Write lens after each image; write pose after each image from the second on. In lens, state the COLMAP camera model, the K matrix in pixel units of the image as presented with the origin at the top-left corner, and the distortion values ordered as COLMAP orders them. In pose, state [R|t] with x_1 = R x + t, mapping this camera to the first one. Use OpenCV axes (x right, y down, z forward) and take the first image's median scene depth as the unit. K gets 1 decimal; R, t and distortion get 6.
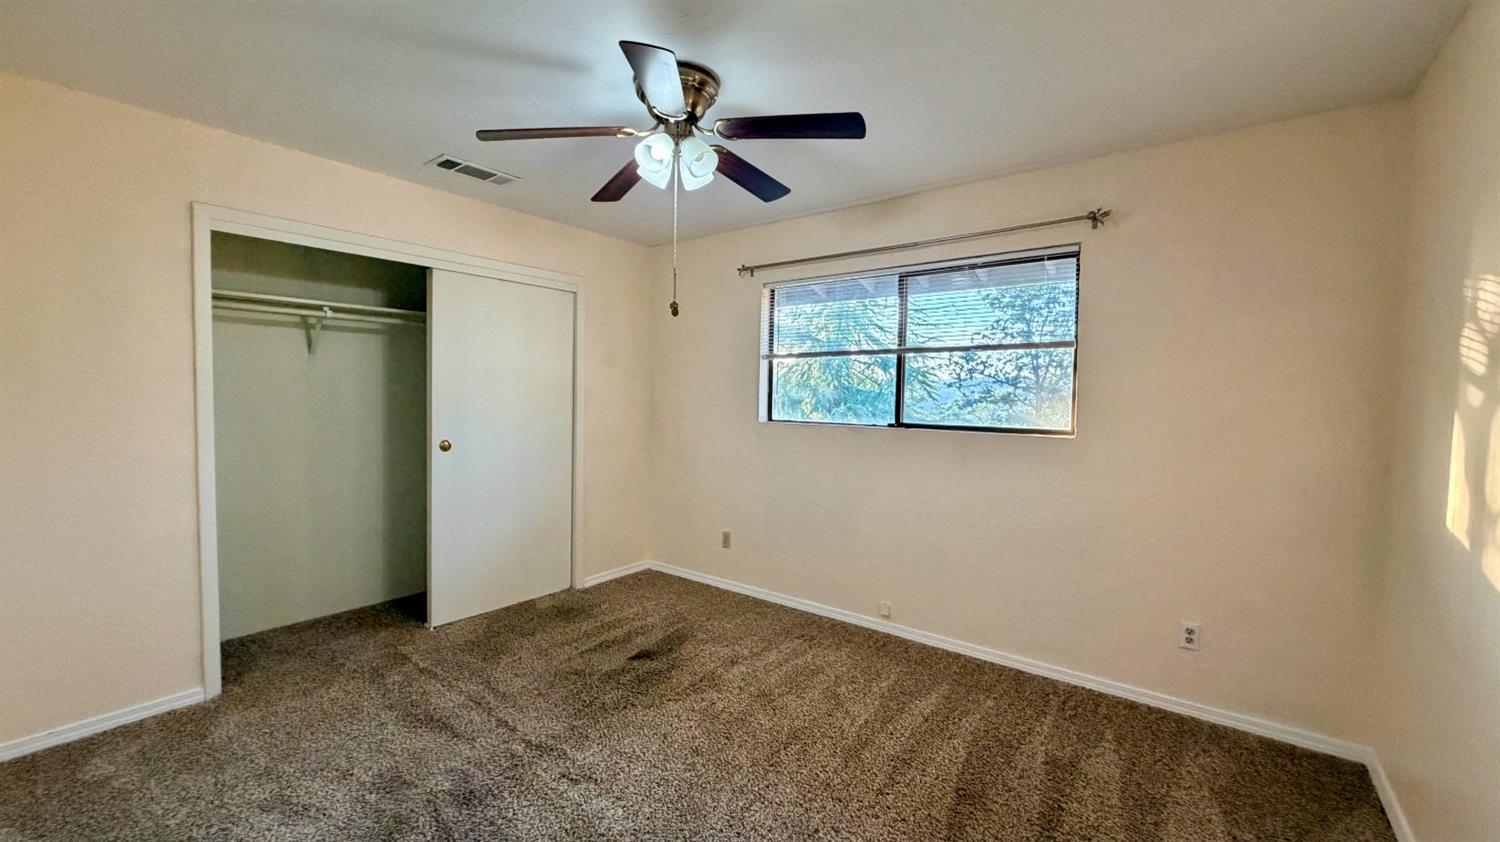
lens RADIAL K [[599.7, 0, 753.5], [0, 599.7, 423.8], [0, 0, 1]] dist [-0.001538, 0.000710]
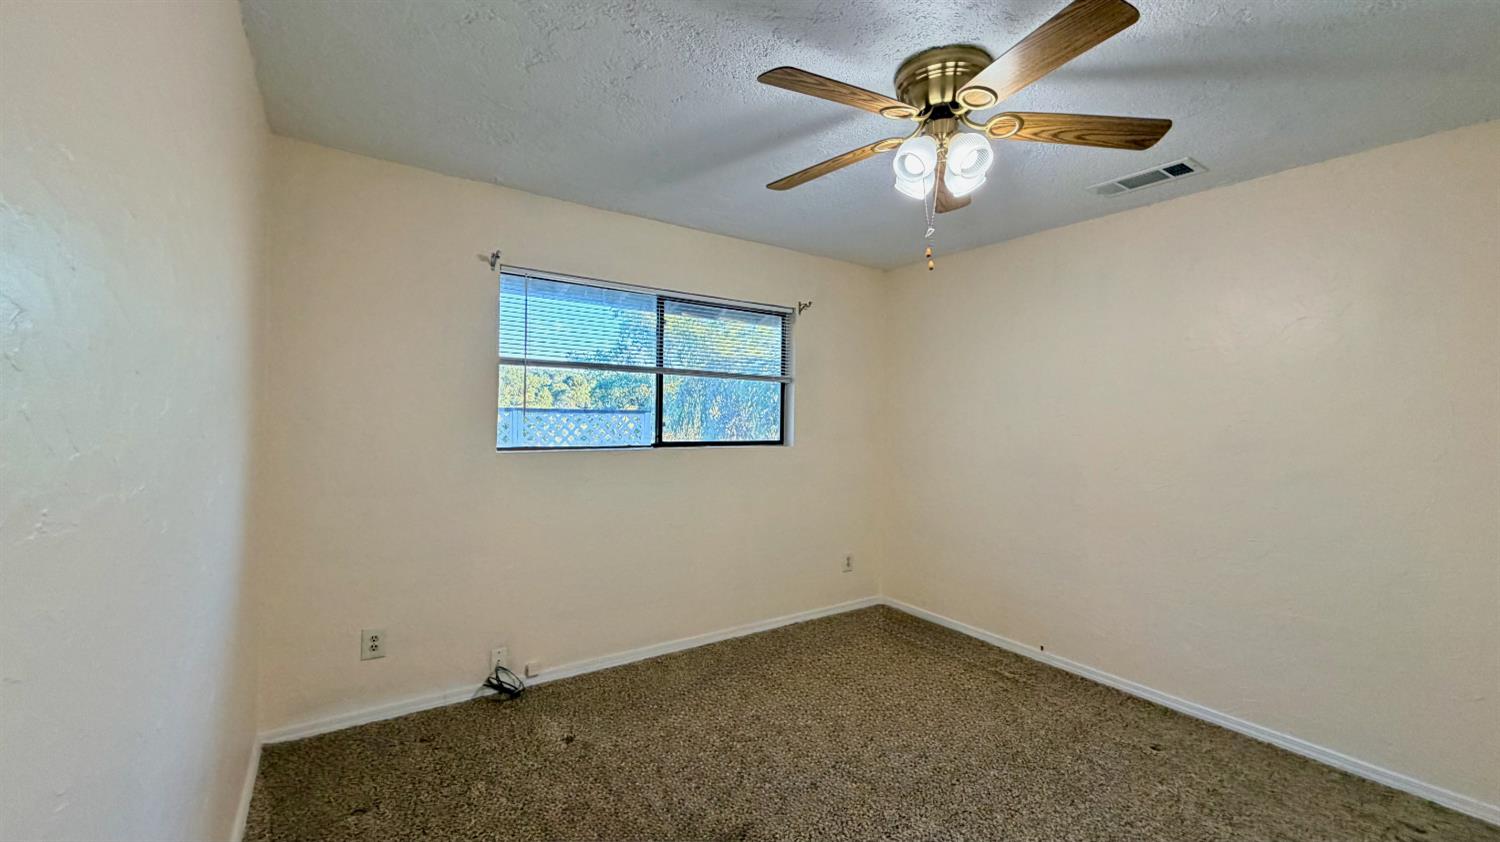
lens RADIAL K [[599.7, 0, 754.4], [0, 599.7, 419.3], [0, 0, 1]] dist [-0.001538, 0.000710]
pose [[0.296906, -0.005900, 0.954889, -0.676308], [0.037024, 0.999300, -0.005338, -0.028622], [-0.954189, 0.036939, 0.296916, 0.545858]]
